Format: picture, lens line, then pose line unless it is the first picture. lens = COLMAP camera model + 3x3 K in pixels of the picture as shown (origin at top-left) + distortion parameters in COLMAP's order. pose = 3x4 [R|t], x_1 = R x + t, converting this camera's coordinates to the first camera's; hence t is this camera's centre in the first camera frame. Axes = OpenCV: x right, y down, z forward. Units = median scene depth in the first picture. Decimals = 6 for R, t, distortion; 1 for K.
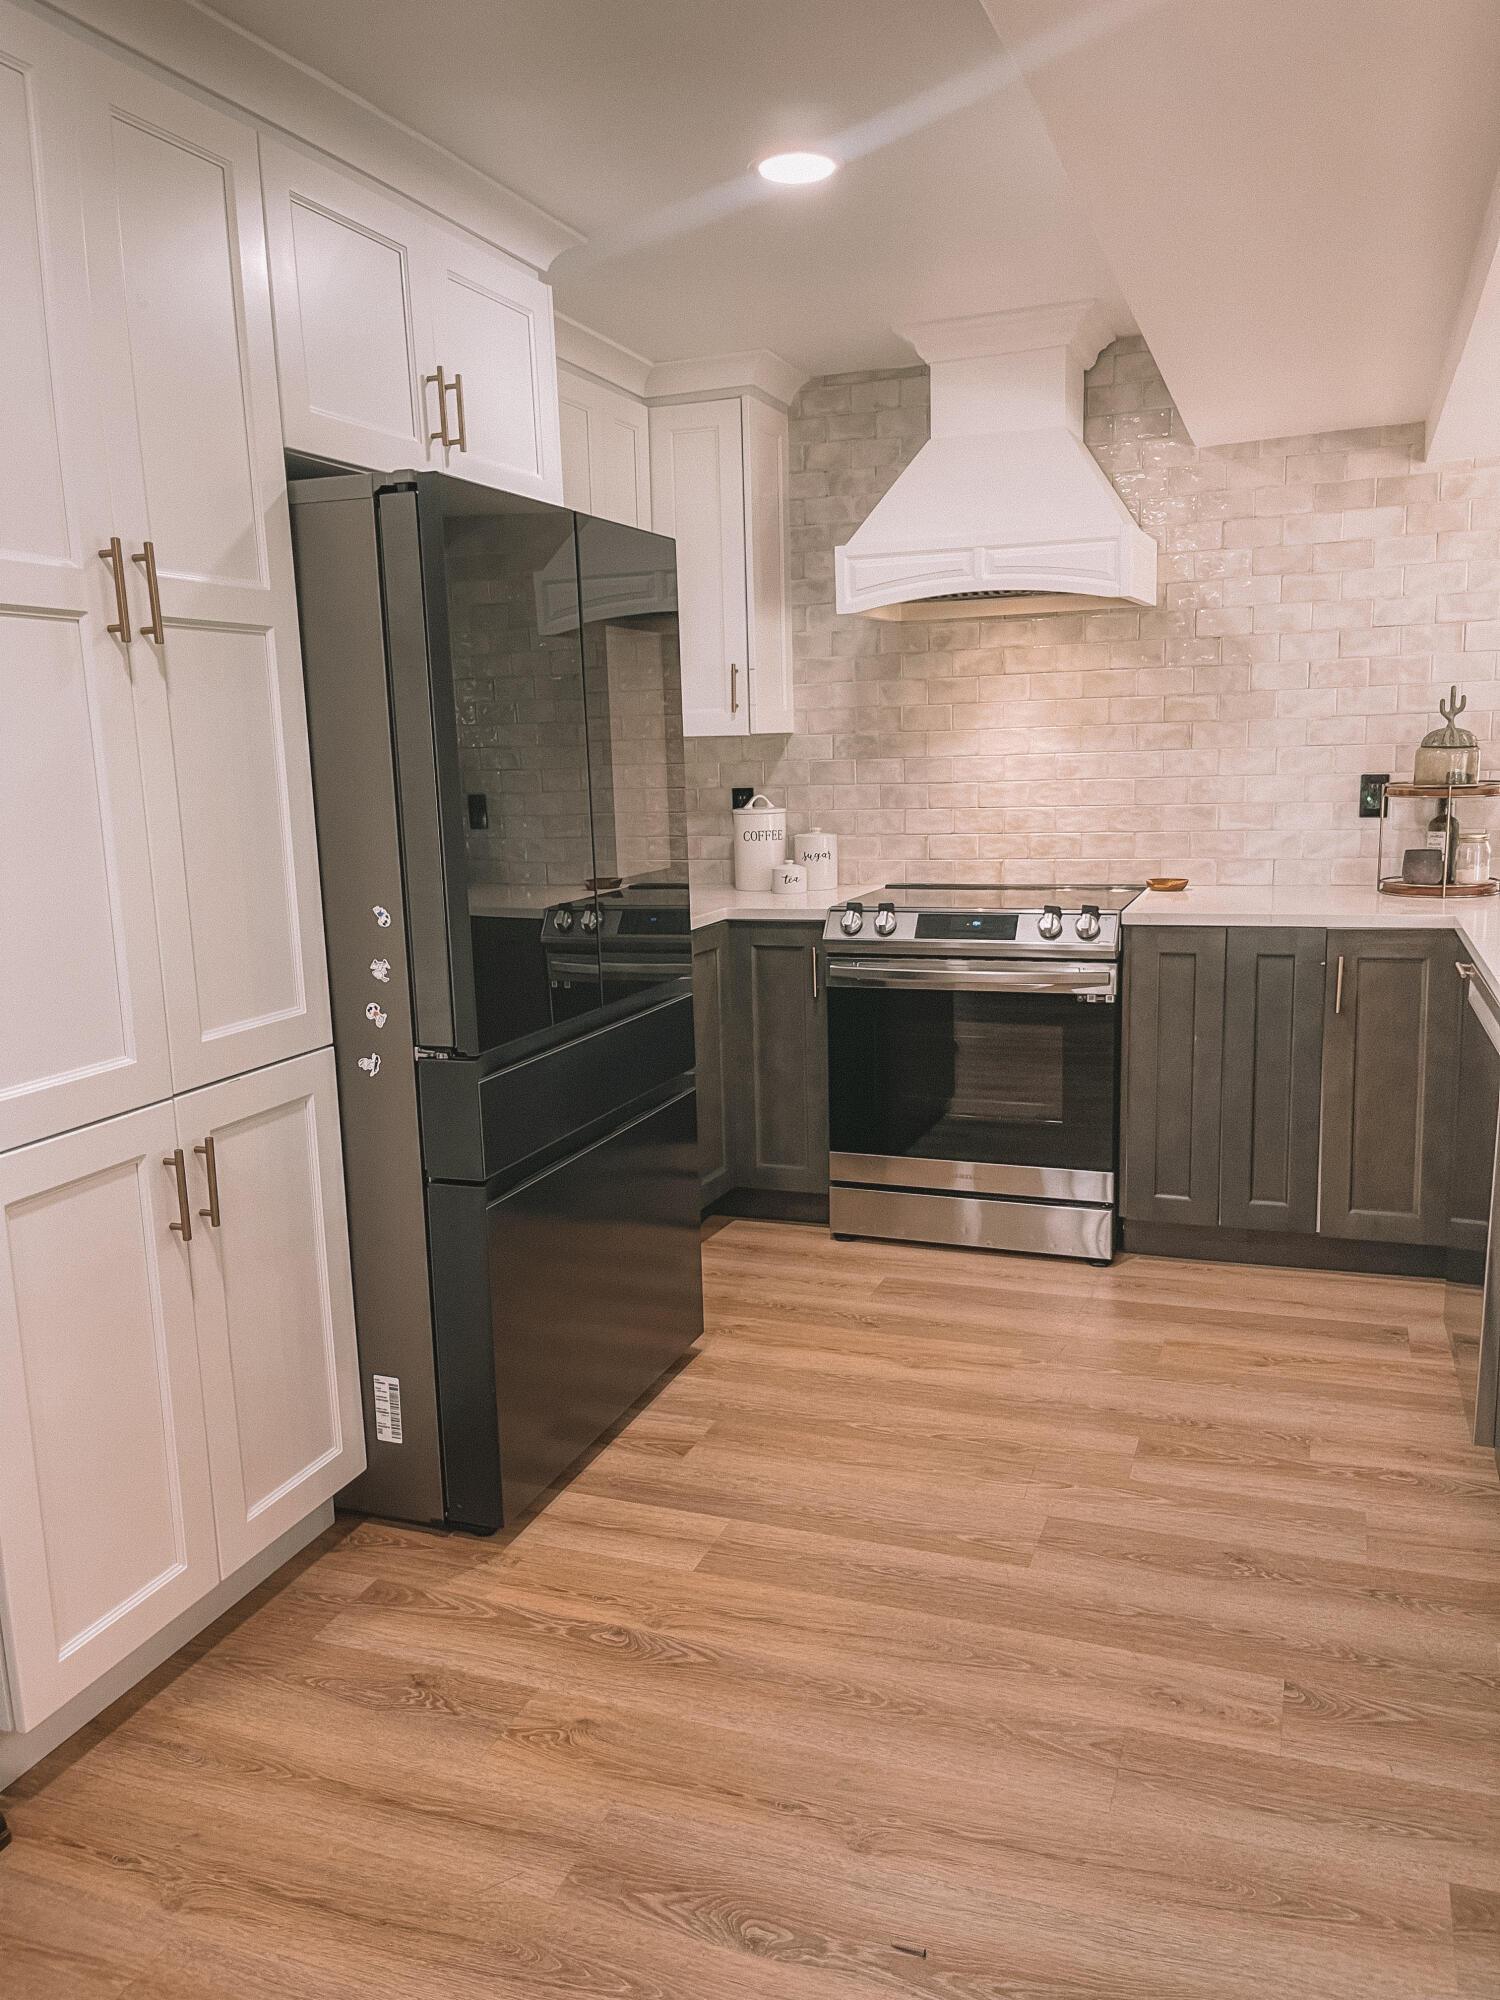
lens RADIAL K [[1456.7, 0, 763.5], [0, 1456.7, 1001.3], [0, 0, 1]] dist [-0.007564, -0.002973]
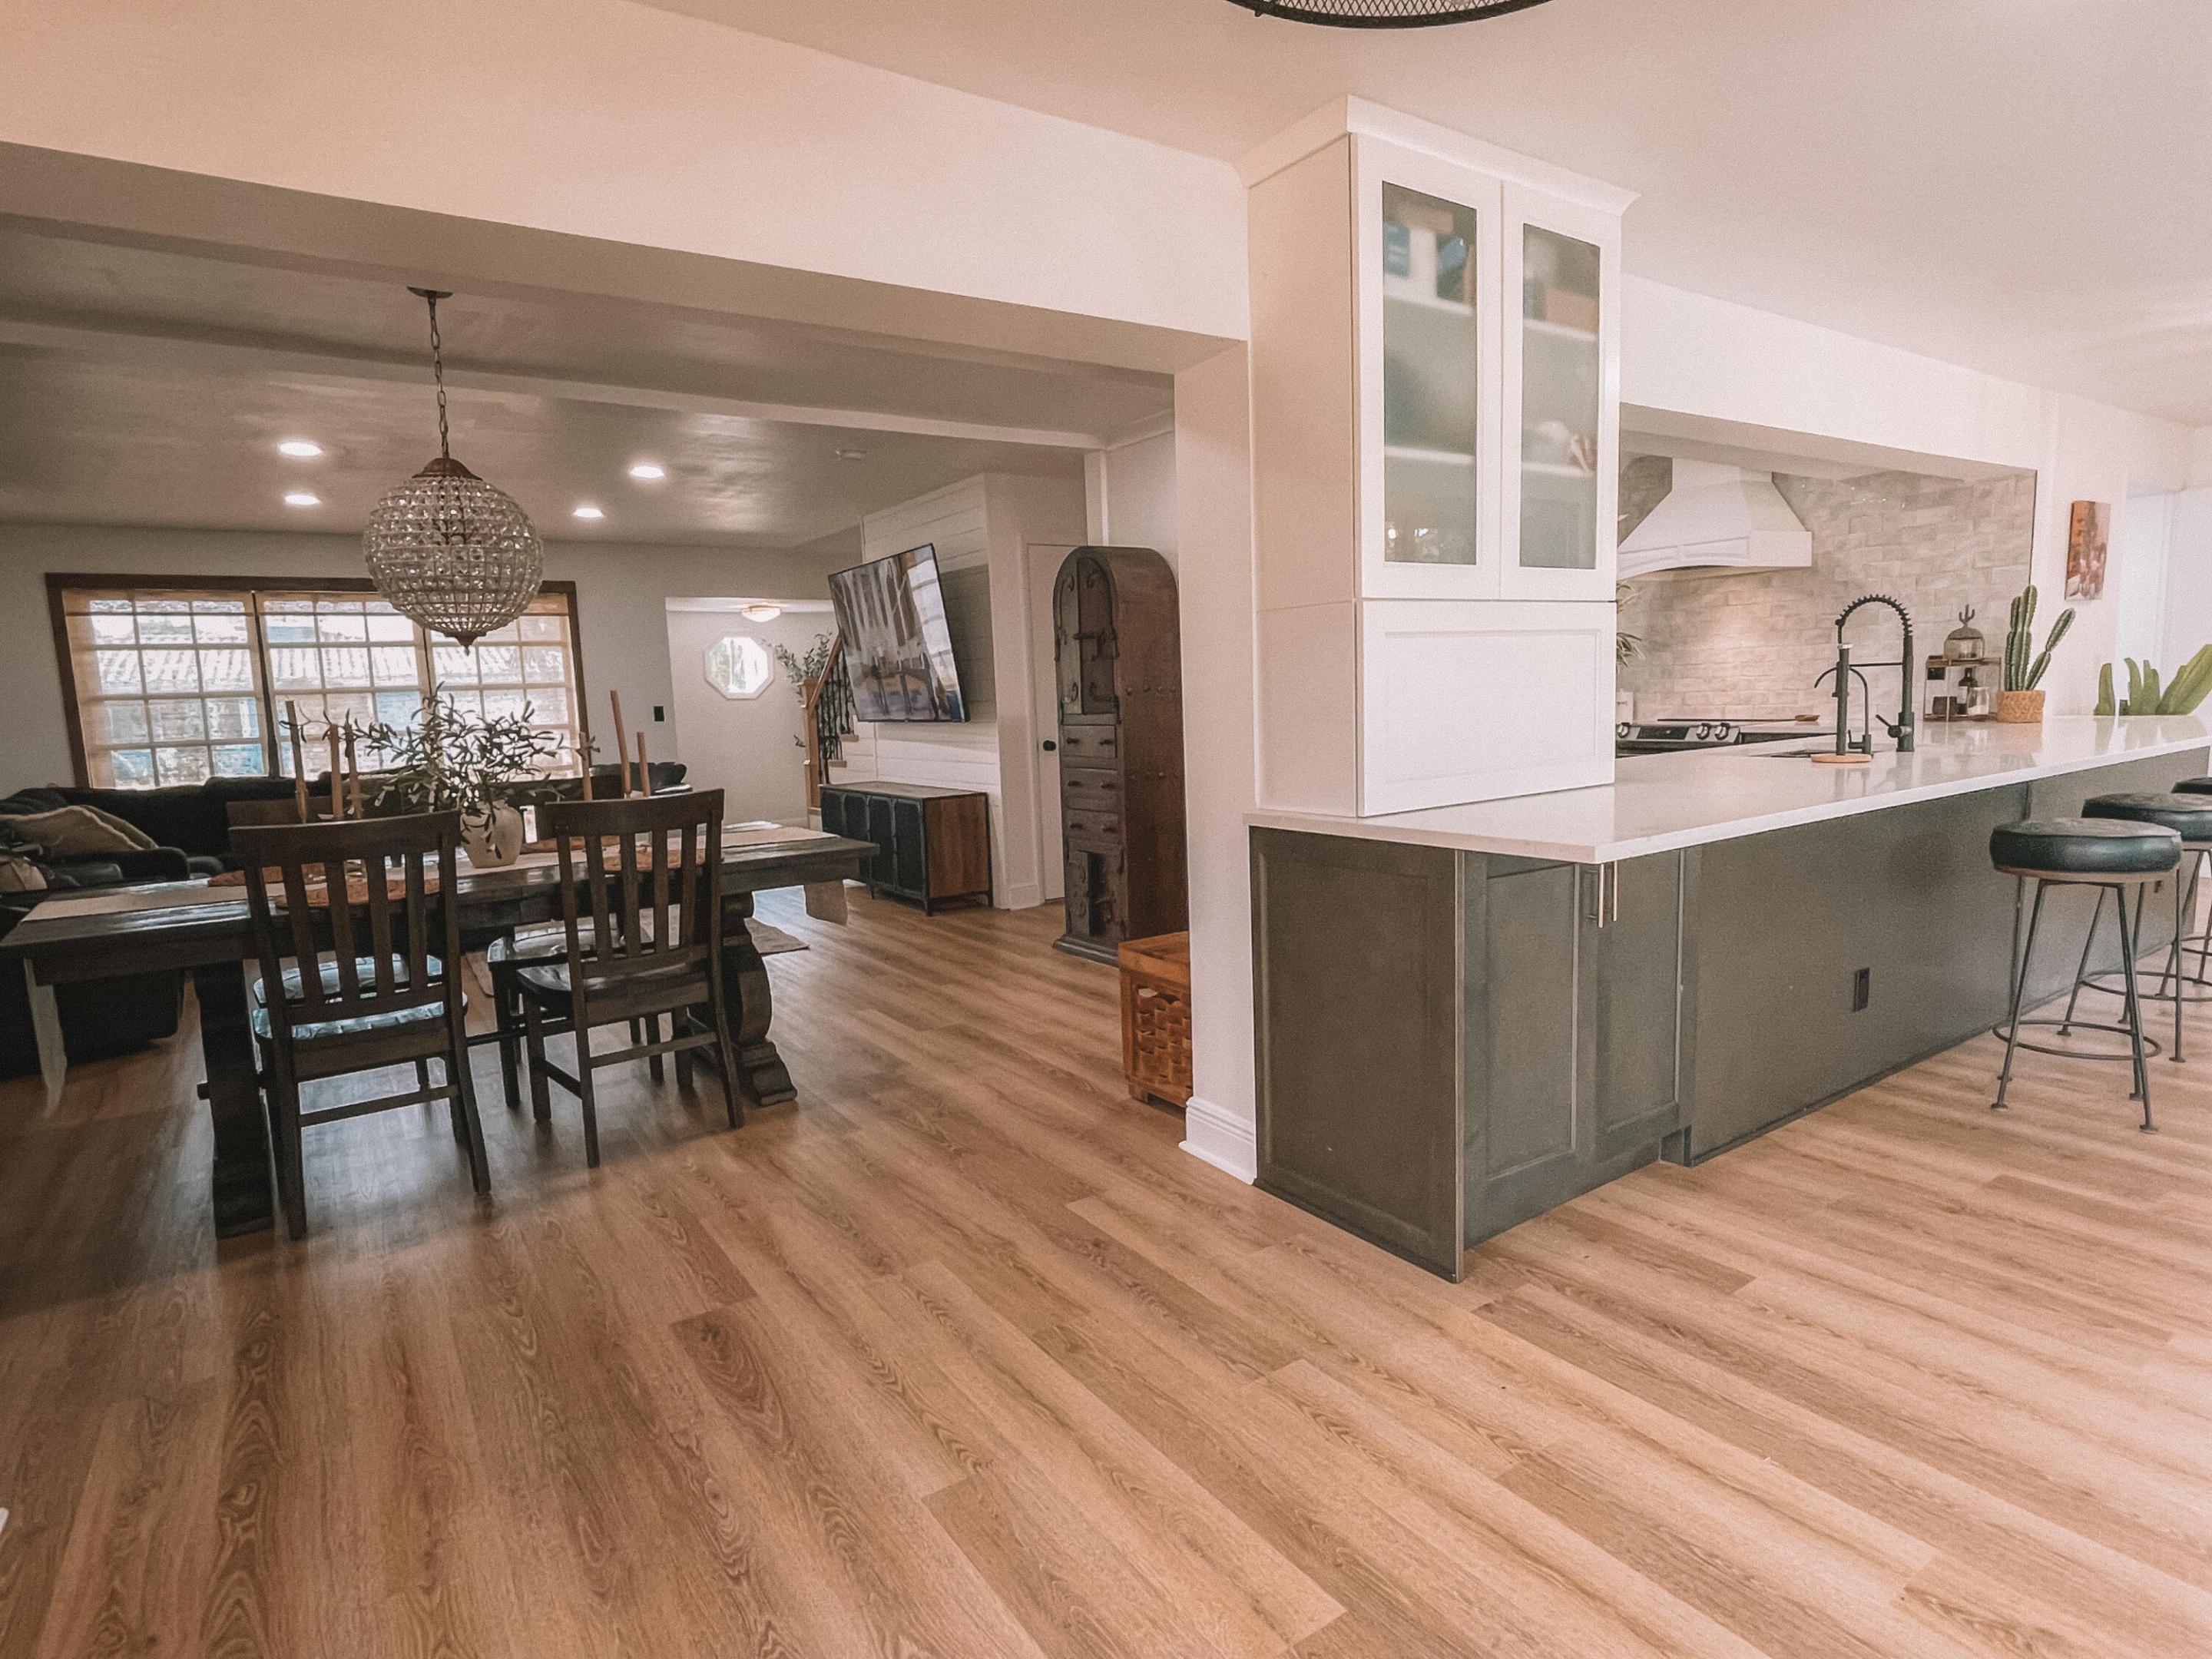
lens RADIAL K [[1177.9, 0, 1105.7], [0, 1177.9, 835.2], [0, 0, 1]] dist [0.000181, 0.000132]
pose [[0.815009, 0.074078, -0.574693, 0.411062], [-0.092746, 0.995685, -0.003185, 0.150034], [0.571977, 0.055896, 0.818363, -0.691243]]
